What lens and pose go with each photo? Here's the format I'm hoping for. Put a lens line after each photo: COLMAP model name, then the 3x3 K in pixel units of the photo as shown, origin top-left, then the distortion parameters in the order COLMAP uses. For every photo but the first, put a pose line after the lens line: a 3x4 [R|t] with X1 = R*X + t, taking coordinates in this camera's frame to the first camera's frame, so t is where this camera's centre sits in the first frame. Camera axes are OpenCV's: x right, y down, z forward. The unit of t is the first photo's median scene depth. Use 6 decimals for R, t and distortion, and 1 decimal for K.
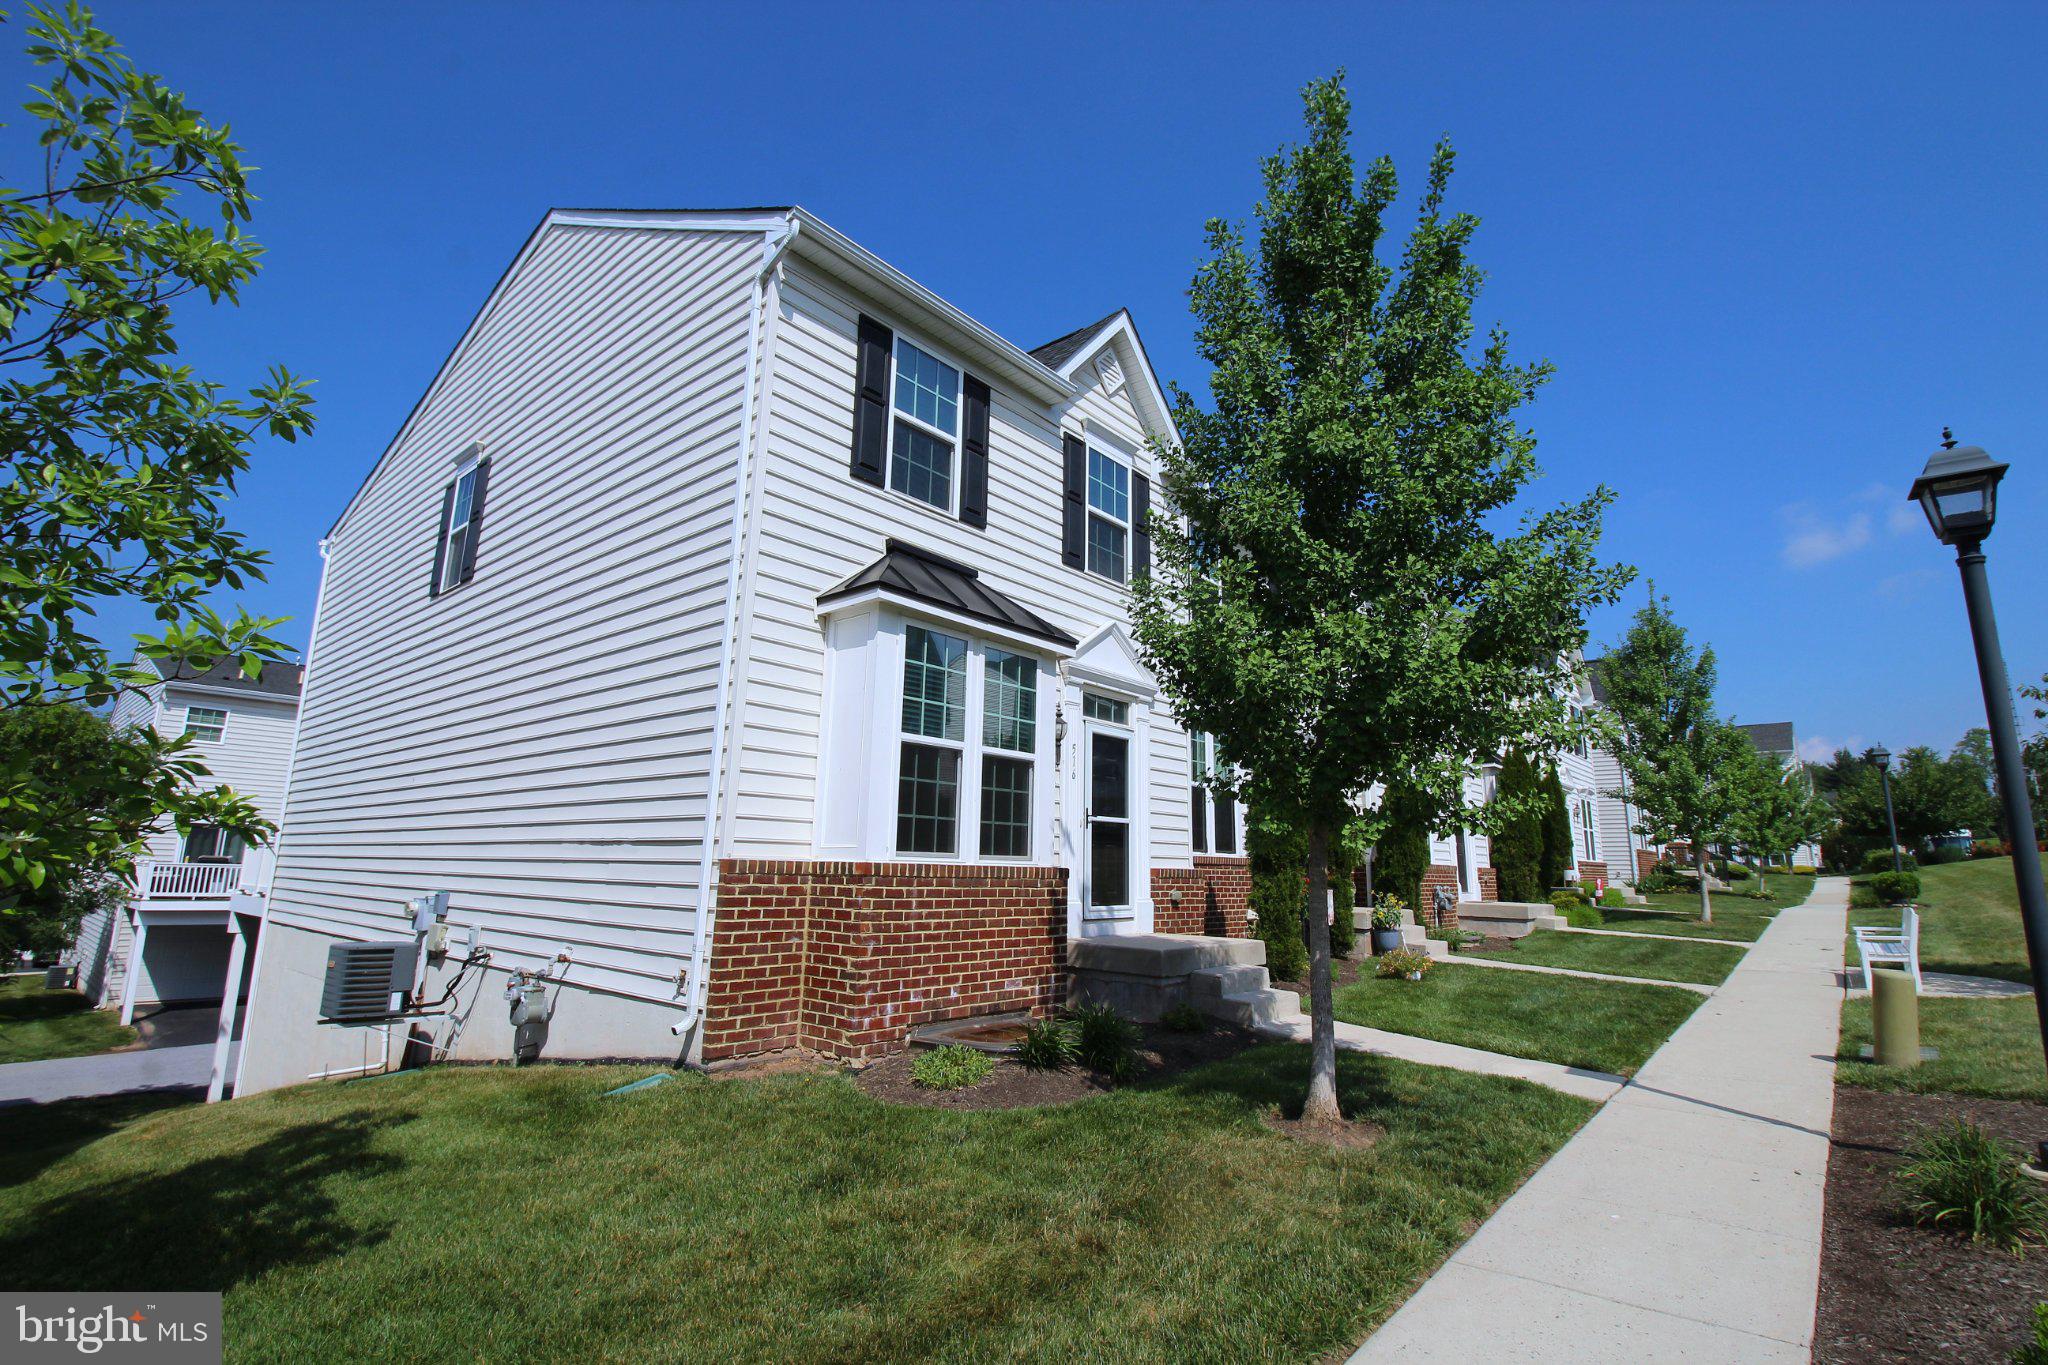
lens RADIAL K [[939.6, 0, 1038.3], [0, 939.6, 669.0], [0, 0, 1]] dist [0.007716, -0.018327]
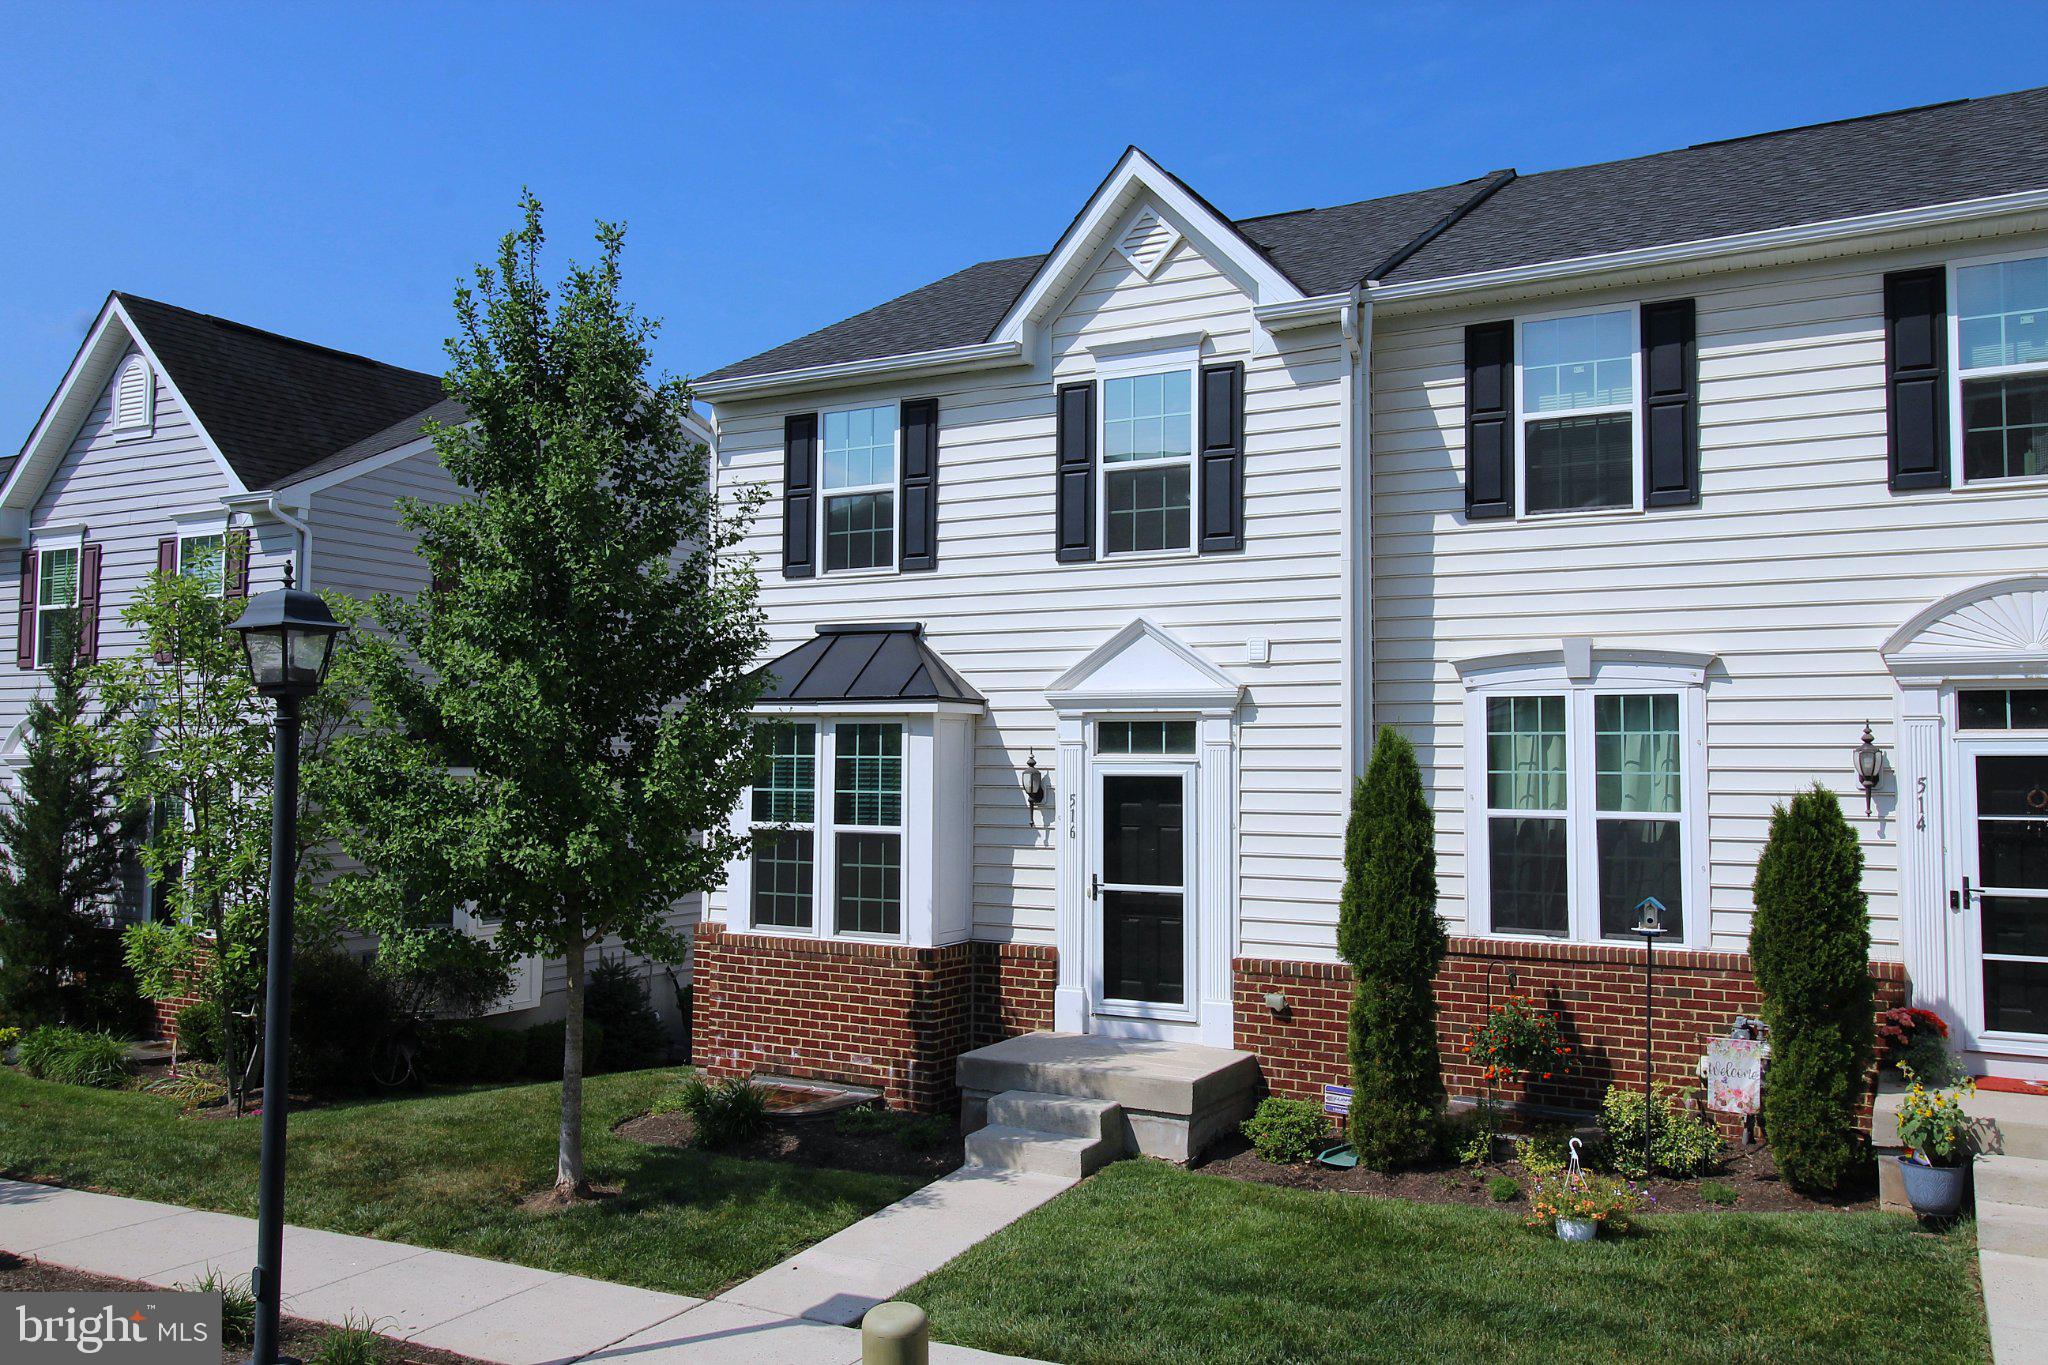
lens RADIAL K [[1605.0, 0, 1023.4], [0, 1605.0, 684.2], [0, 0, 1]] dist [0.028918, 0.000591]
pose [[0.193097, -0.071920, -0.978540, 1.682651], [0.199400, 0.979375, -0.032633, 0.030421], [0.960705, -0.188819, 0.203455, 0.868756]]
